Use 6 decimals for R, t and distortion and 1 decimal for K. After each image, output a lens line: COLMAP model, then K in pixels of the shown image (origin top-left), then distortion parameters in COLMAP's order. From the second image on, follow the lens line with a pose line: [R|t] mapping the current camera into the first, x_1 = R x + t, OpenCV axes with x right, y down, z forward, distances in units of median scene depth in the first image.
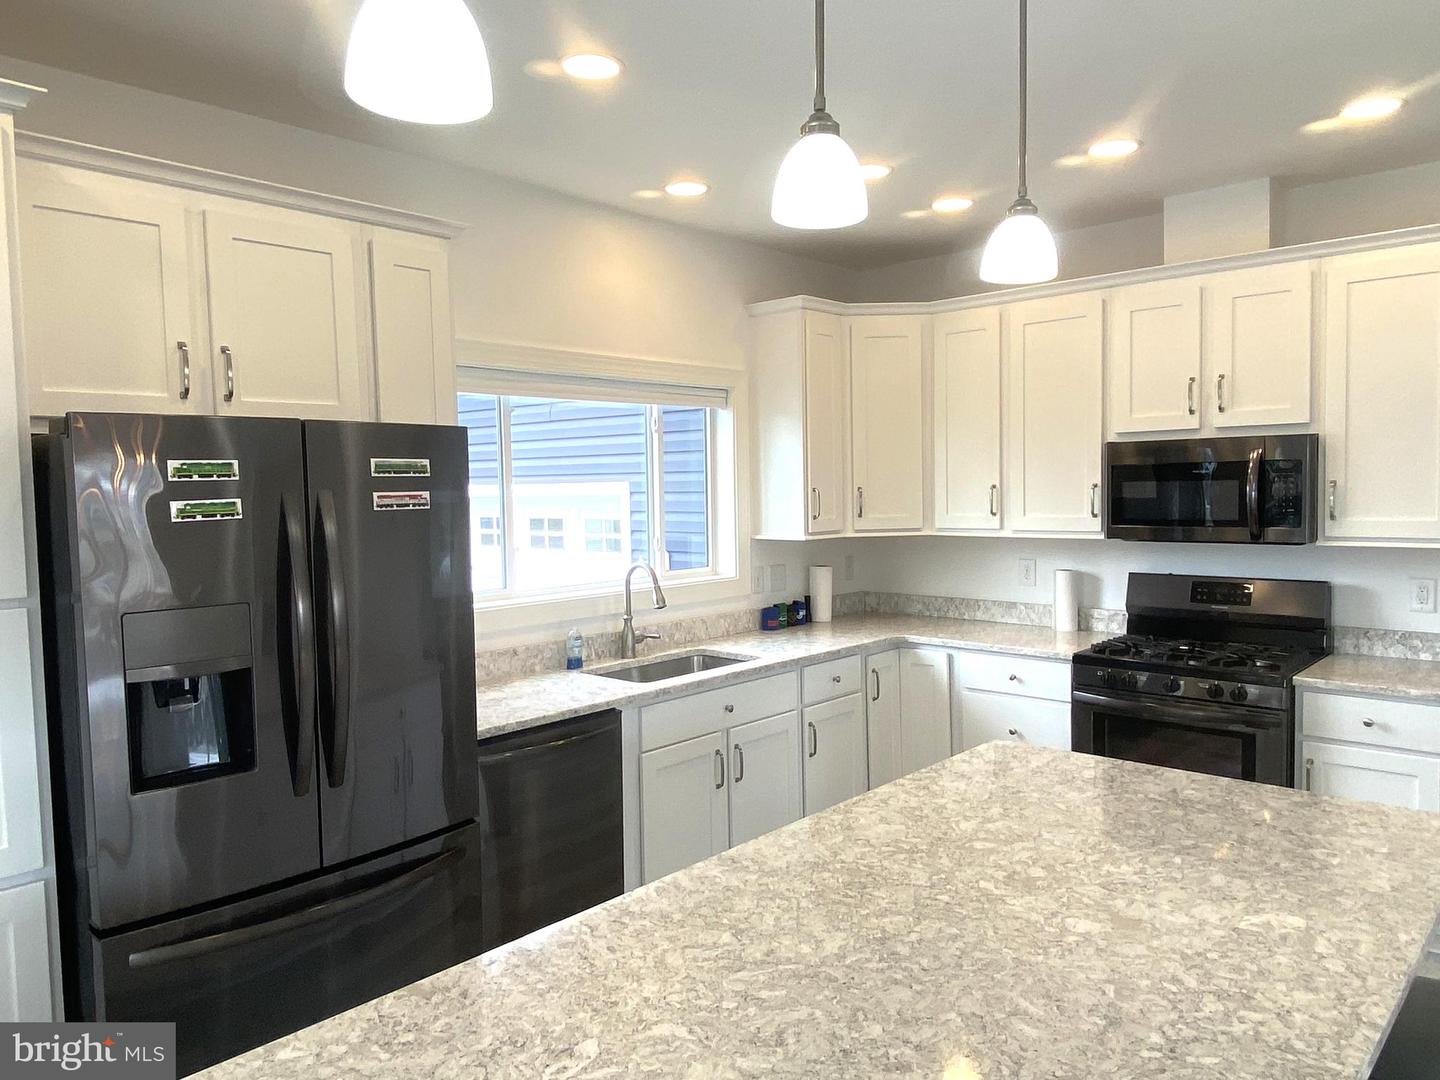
lens RADIAL K [[1005.9, 0, 710.0], [0, 1005.9, 536.6], [0, 0, 1]] dist [0.081525, -0.101490]
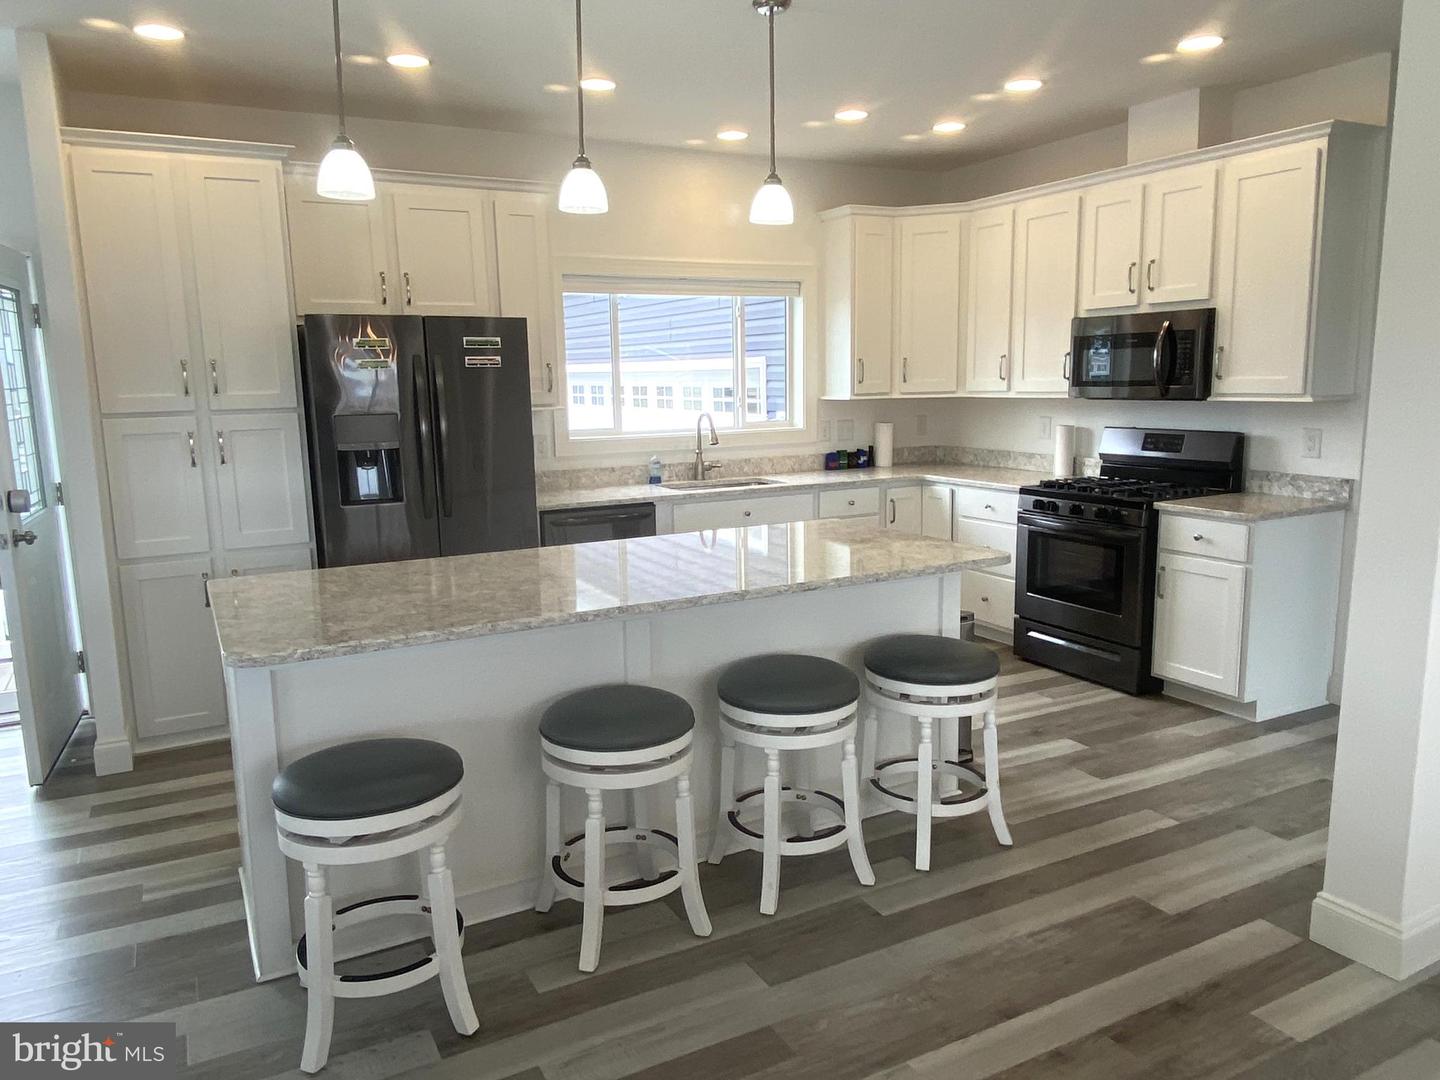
lens RADIAL K [[1005.9, 0, 710.0], [0, 1005.9, 536.6], [0, 0, 1]] dist [0.081525, -0.101490]
pose [[0.943540, 0.052342, -0.327099, 0.396712], [-0.014764, 0.993101, 0.116326, 0.033664], [0.330931, -0.104929, 0.937803, -0.329658]]
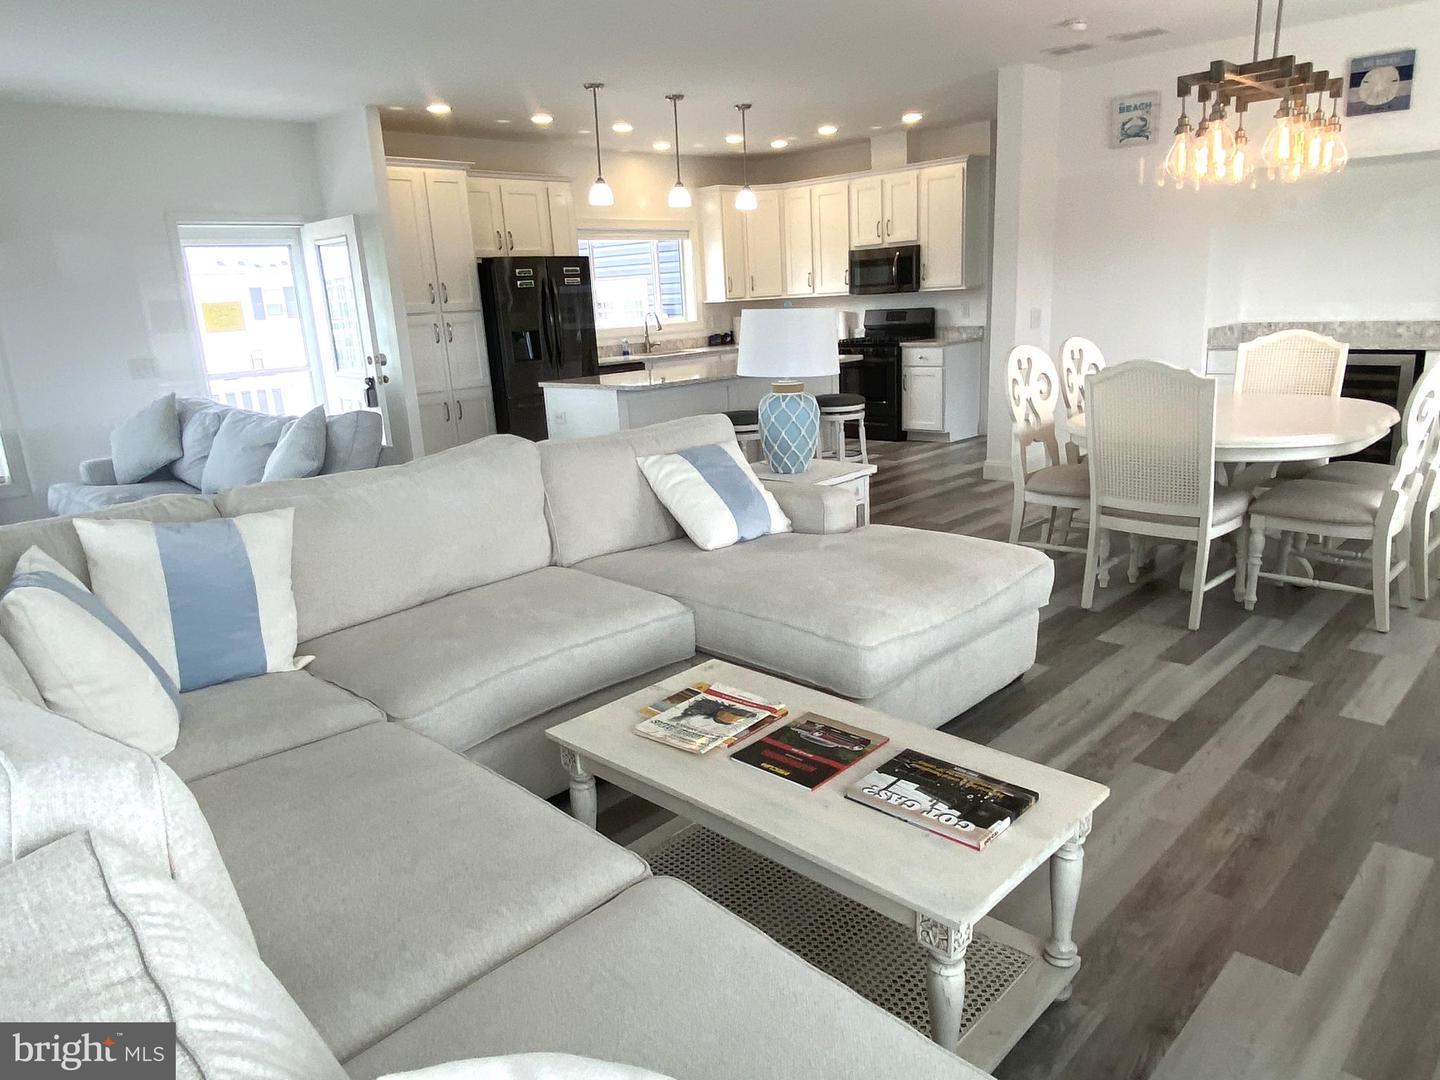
lens RADIAL K [[963.7, 0, 720.0], [0, 963.7, 540.0], [0, 0, 1]] dist [0.092670, -0.085131]
pose [[0.999276, -0.030156, -0.023216, 0.128916], [0.034137, 0.979907, 0.196512, 0.109406], [0.016824, -0.197162, 0.980227, -1.326411]]
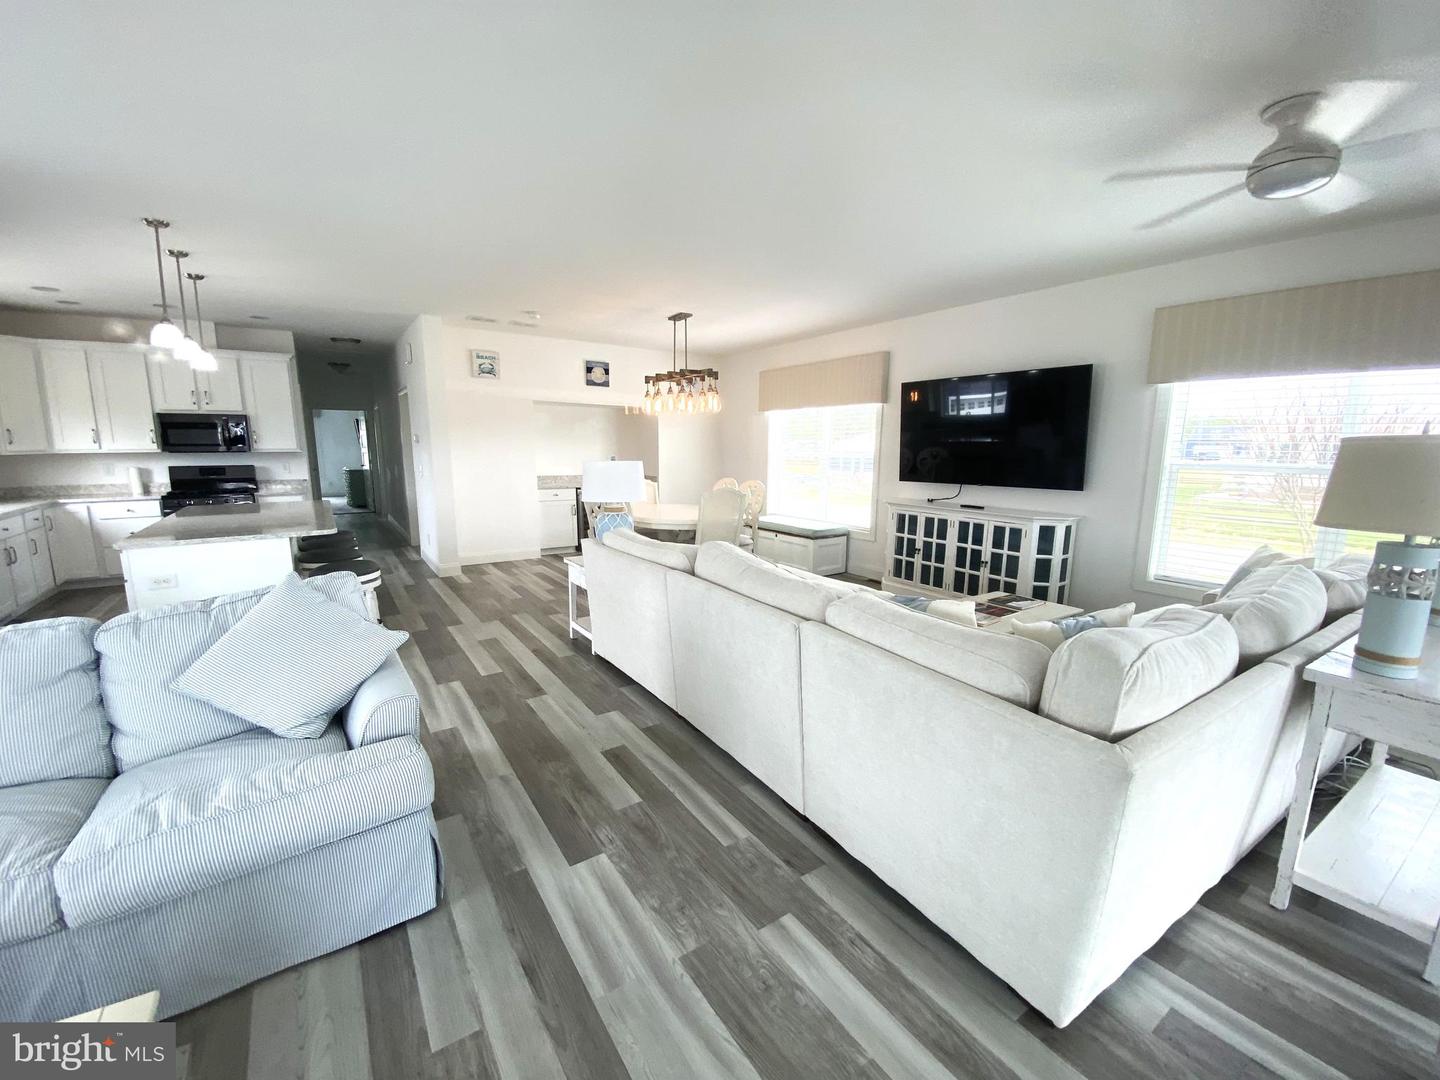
lens RADIAL K [[583.6, 0, 720.0], [0, 583.6, 540.0], [0, 0, 1]] dist [0.032333, -0.027765]
pose [[0.232883, -0.140525, 0.962299, -0.728525], [0.041939, 0.990036, 0.134426, 0.082763], [-0.971600, 0.009052, 0.236456, -0.693279]]
